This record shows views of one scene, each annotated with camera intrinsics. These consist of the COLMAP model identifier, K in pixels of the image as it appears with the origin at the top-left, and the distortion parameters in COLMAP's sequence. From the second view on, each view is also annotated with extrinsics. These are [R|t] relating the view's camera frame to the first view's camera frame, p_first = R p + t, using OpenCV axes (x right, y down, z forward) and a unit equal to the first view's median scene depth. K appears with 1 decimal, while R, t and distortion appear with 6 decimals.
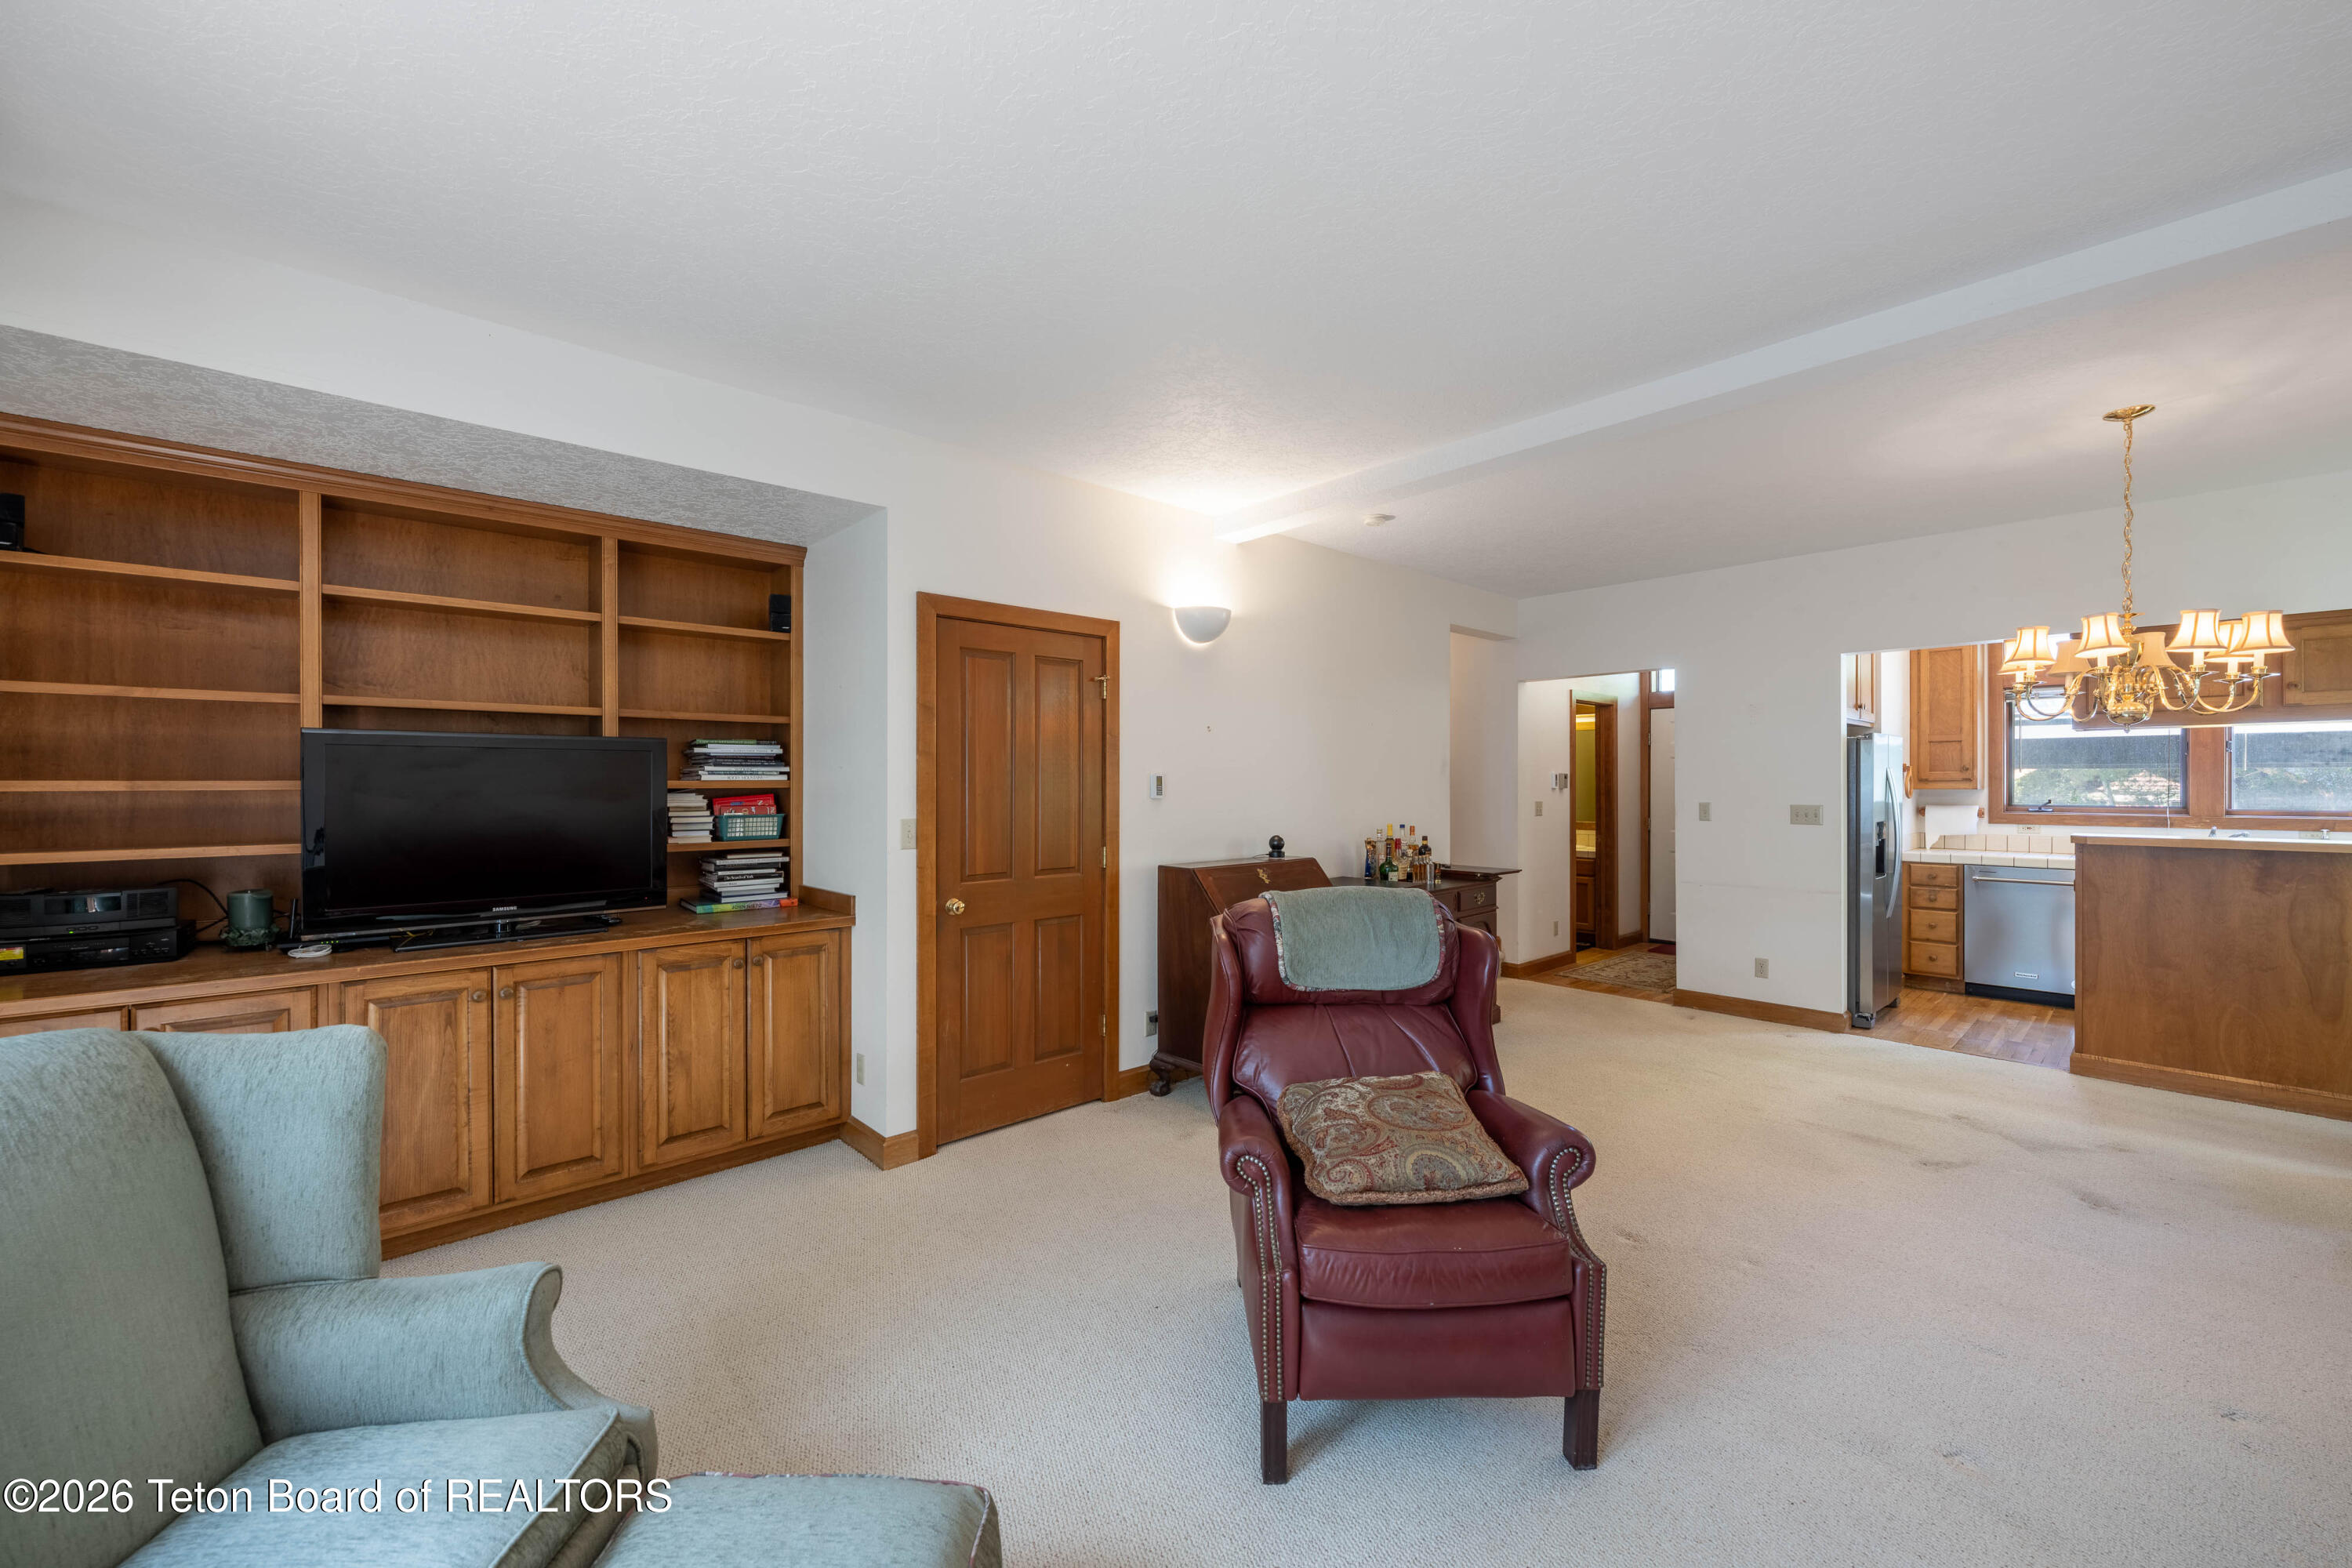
lens RADIAL K [[933.9, 0, 1165.1], [0, 933.9, 783.3], [0, 0, 1]] dist [-0.001027, 0.000437]
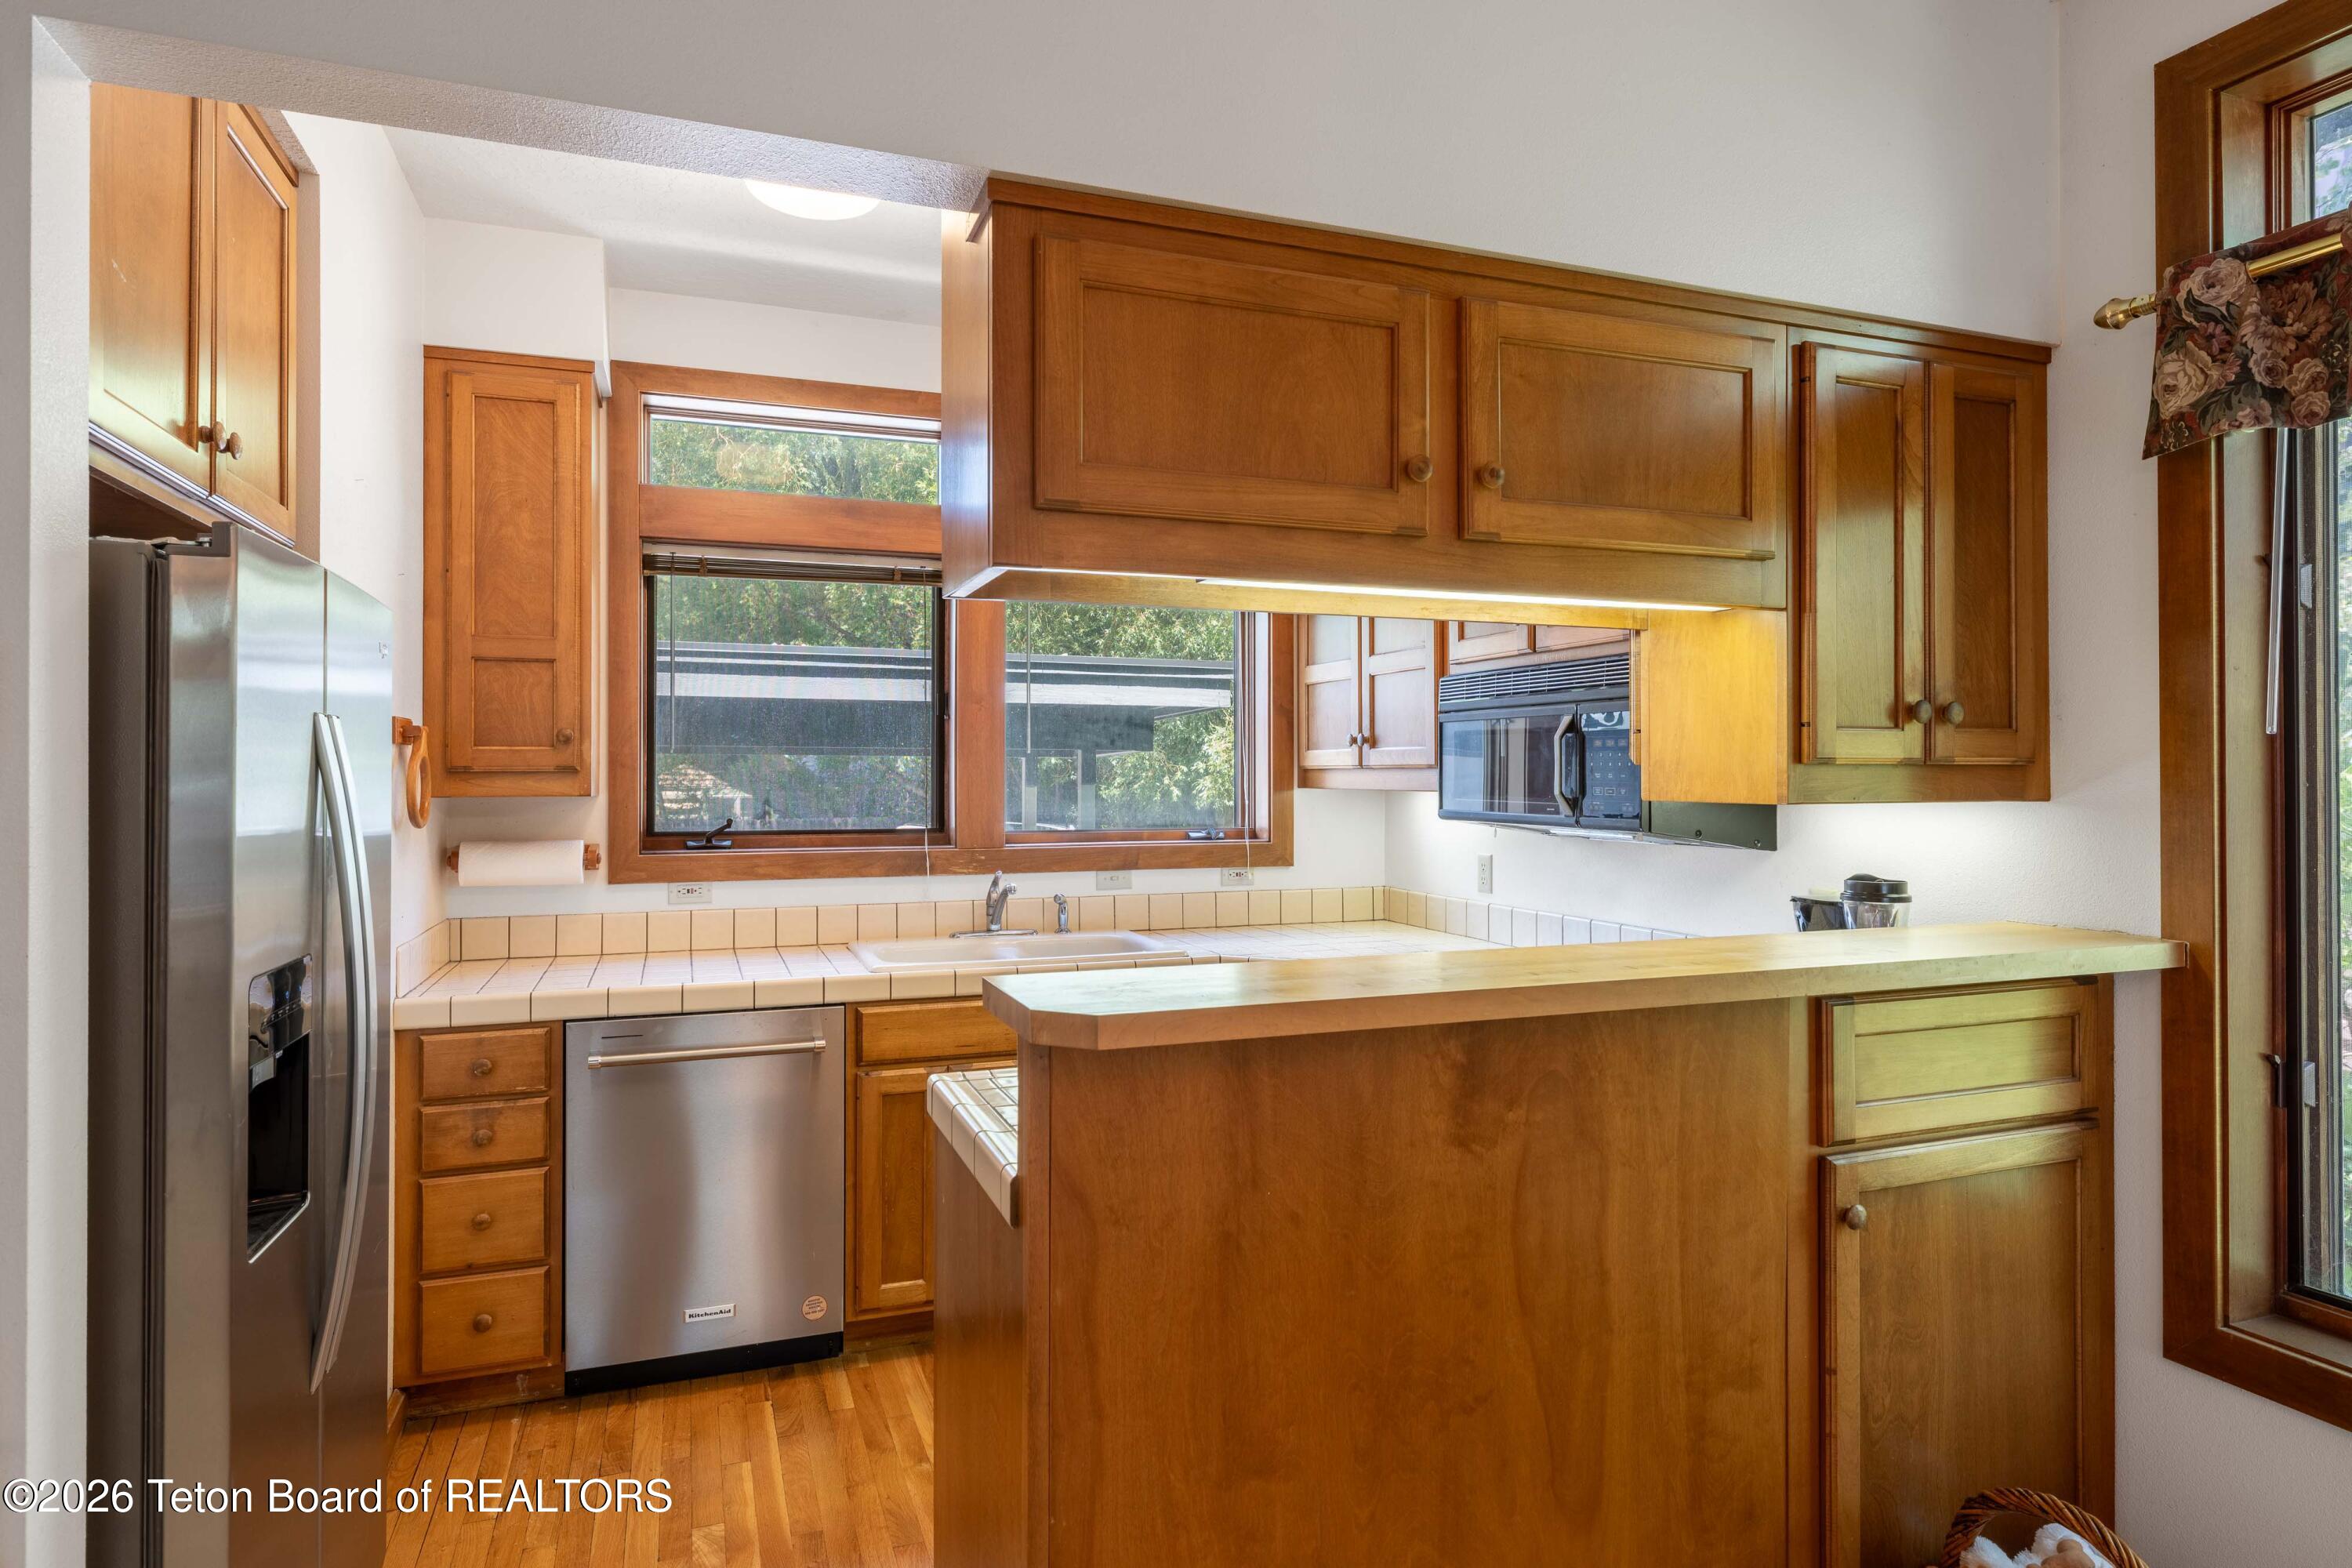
lens RADIAL K [[1282.9, 0, 1173.9], [0, 1282.9, 770.8], [0, 0, 1]] dist [0.005964, -0.000854]
pose [[0.371230, 0.003999, 0.928532, 0.491541], [-0.000228, 0.999991, -0.004216, -0.001508], [-0.928541, 0.001354, 0.371228, 0.605334]]
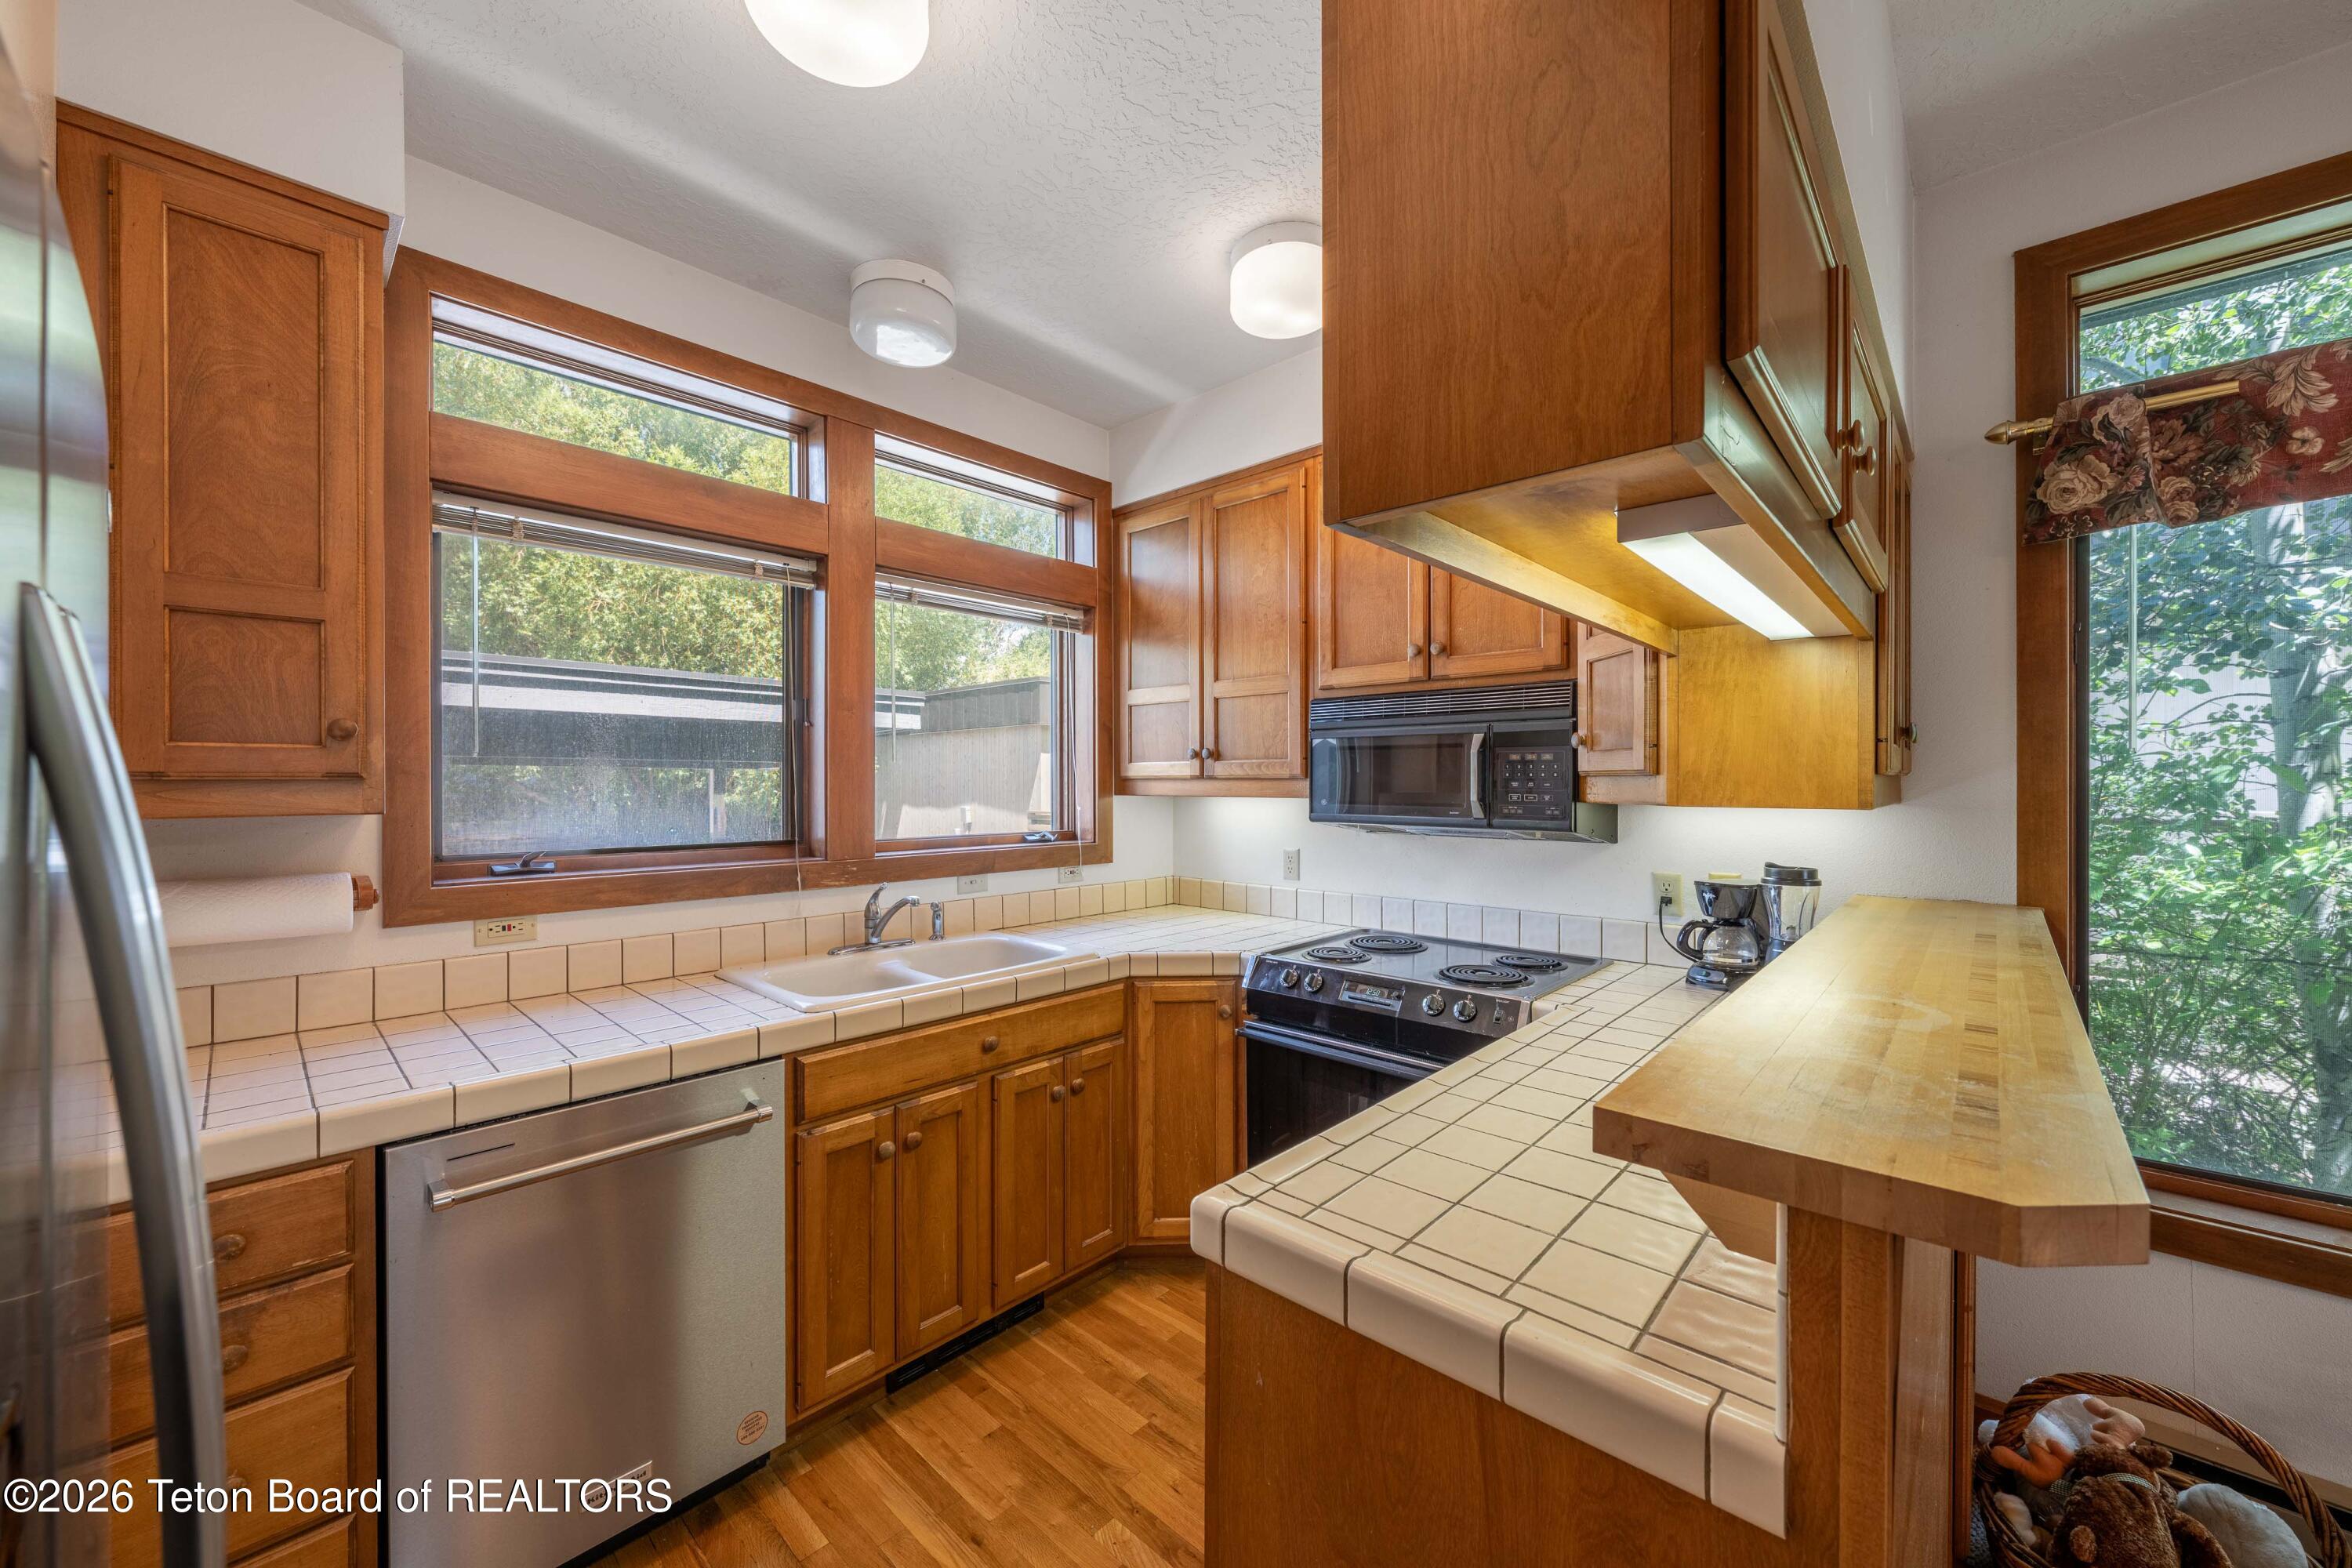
lens RADIAL K [[874.8, 0, 1176.8], [0, 874.8, 786.9], [0, 0, 1]] dist [-0.001262, 0.000056]
pose [[-0.070828, -0.002567, 0.997485, 0.609402], [0.000537, 0.999996, 0.002612, -0.001826], [-0.997488, 0.000721, -0.070827, 0.795898]]
